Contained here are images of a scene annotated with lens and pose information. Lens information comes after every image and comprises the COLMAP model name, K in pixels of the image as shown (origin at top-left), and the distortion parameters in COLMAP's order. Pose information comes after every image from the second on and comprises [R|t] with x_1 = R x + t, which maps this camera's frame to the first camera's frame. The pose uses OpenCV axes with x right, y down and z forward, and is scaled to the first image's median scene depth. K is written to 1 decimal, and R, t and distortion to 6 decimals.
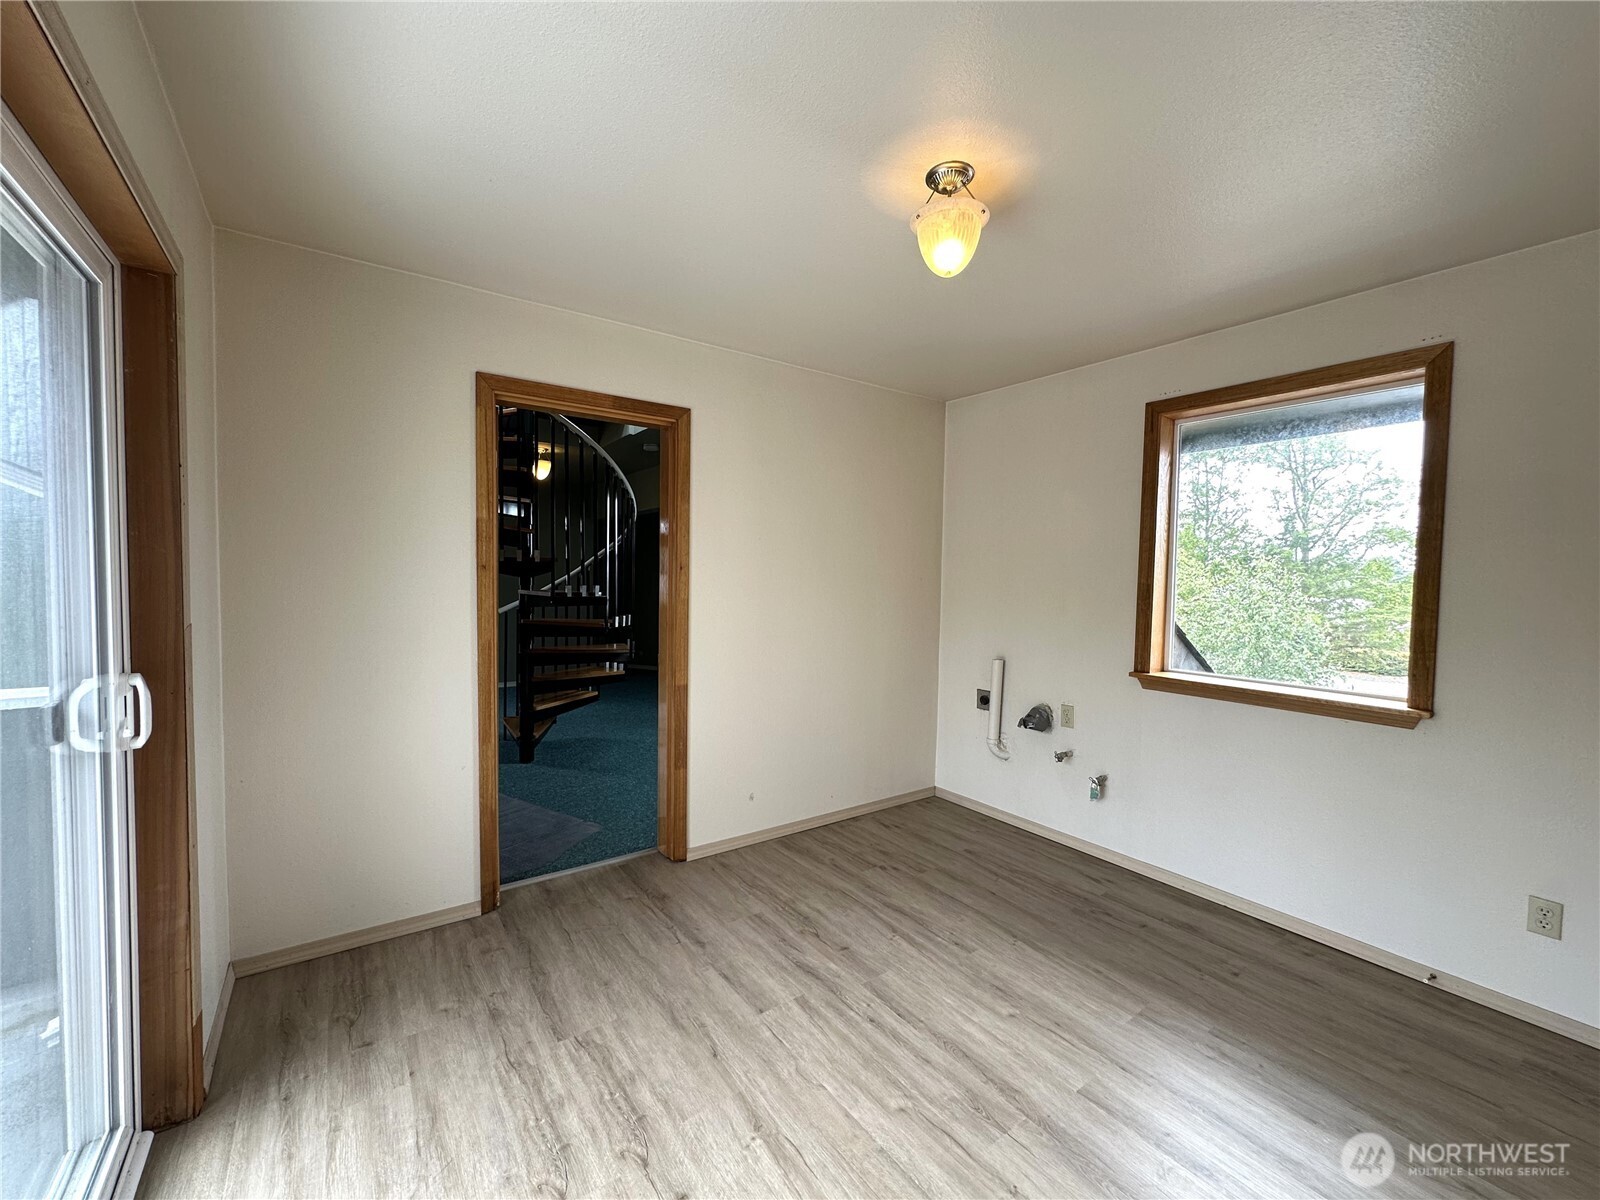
lens RADIAL K [[640.2, 0, 801.4], [0, 640.2, 601.3], [0, 0, 1]] dist [-0.004373, 0.000531]
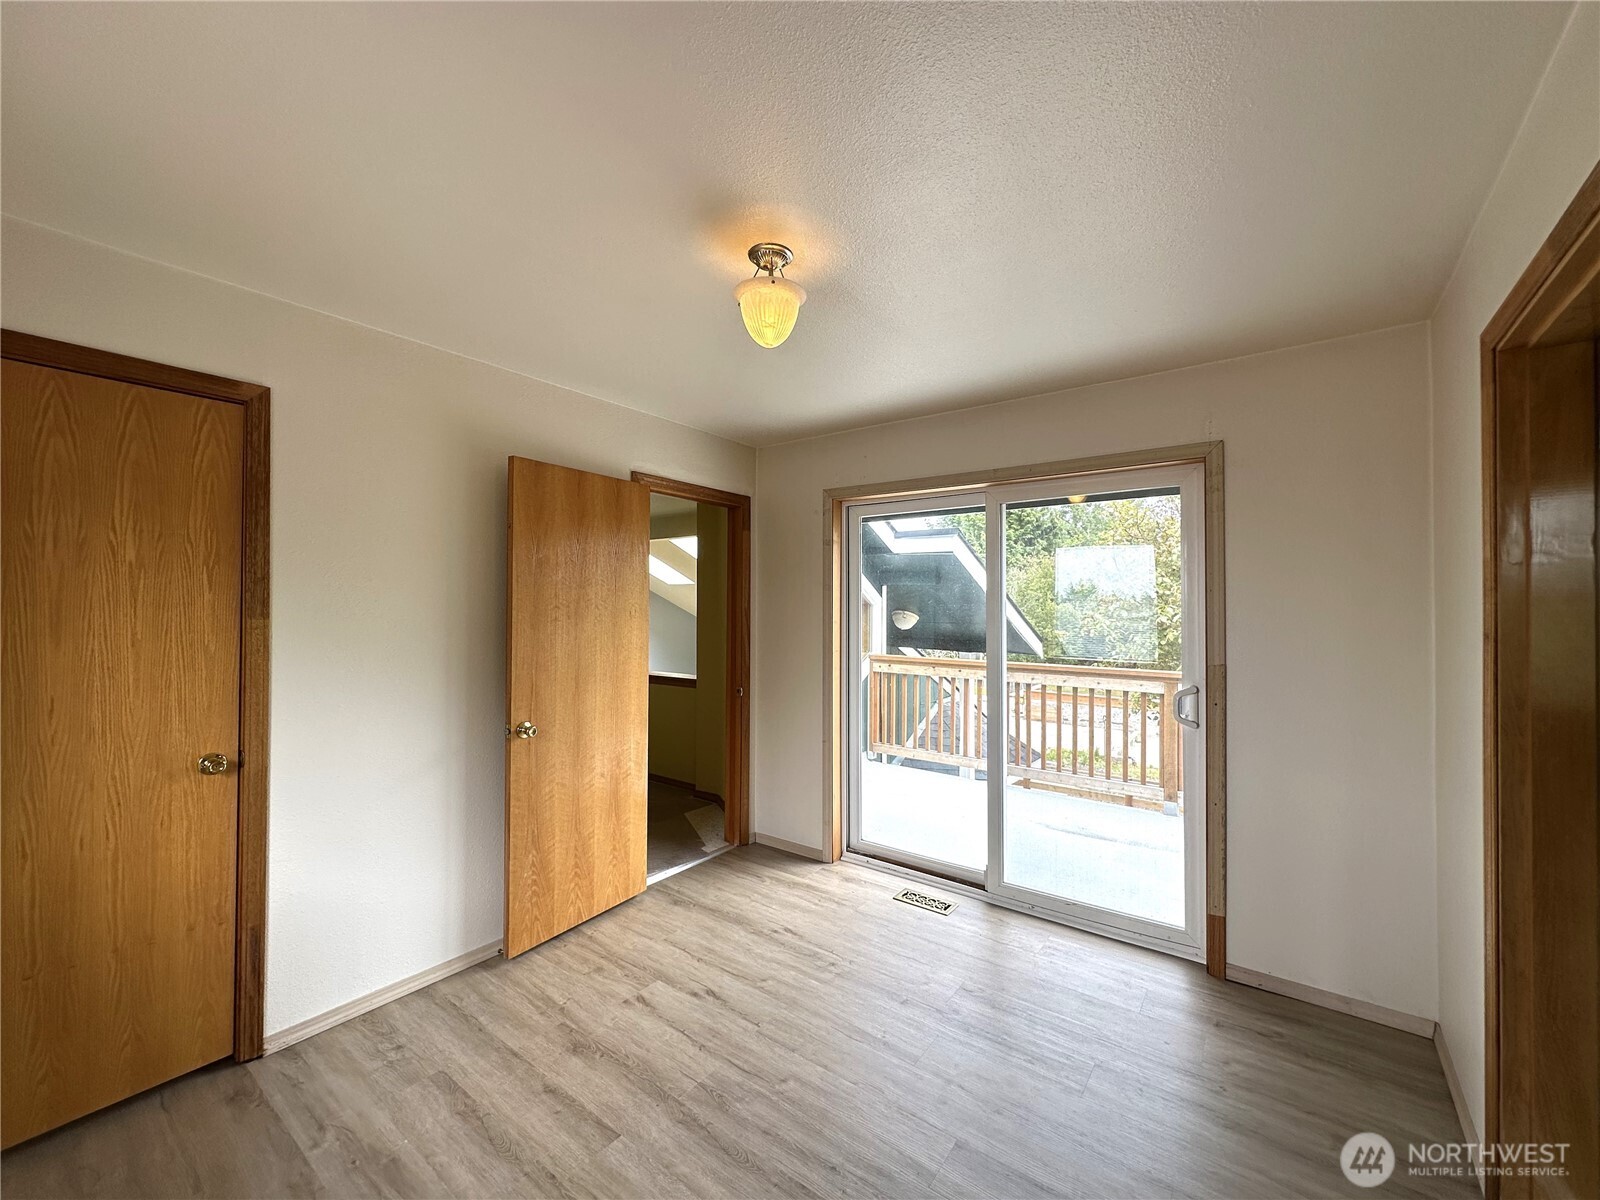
lens RADIAL K [[640.2, 0, 796.4], [0, 640.2, 605.3], [0, 0, 1]] dist [-0.004373, 0.000531]
pose [[-0.958129, -0.024993, -0.285244, 0.463891], [-0.032689, 0.999218, 0.022250, -0.104115], [0.284465, 0.030643, -0.958197, 1.985208]]
